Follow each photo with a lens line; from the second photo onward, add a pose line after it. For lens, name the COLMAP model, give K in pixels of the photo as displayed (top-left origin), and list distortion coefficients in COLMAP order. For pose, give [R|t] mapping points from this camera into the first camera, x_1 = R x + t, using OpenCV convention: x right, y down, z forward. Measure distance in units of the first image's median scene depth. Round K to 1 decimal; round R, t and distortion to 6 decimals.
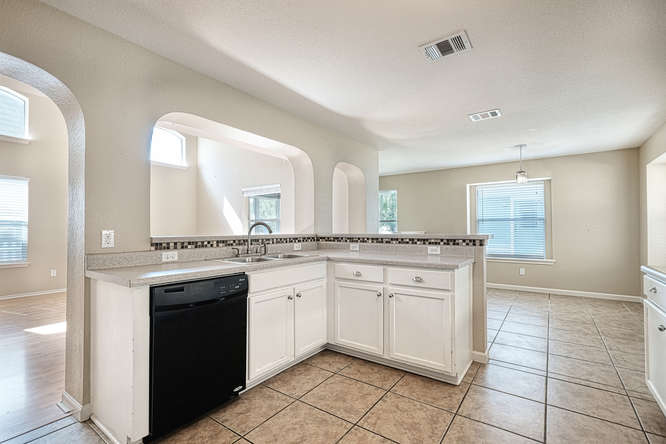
lens RADIAL K [[306.1, 0, 333.3], [0, 306.1, 225.2], [0, 0, 1]] dist [-0.000286, -0.000093]
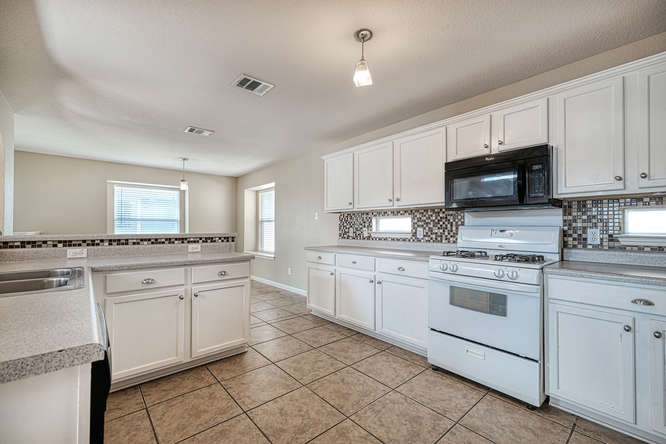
lens RADIAL K [[279.4, 0, 331.7], [0, 279.4, 224.3], [0, 0, 1]] dist [0.002611, 0.000247]
pose [[0.234757, 0.014881, 0.971940, -0.517789], [-0.013048, 0.999841, -0.012156, 0.004022], [-0.971966, -0.009828, 0.234914, 0.309156]]
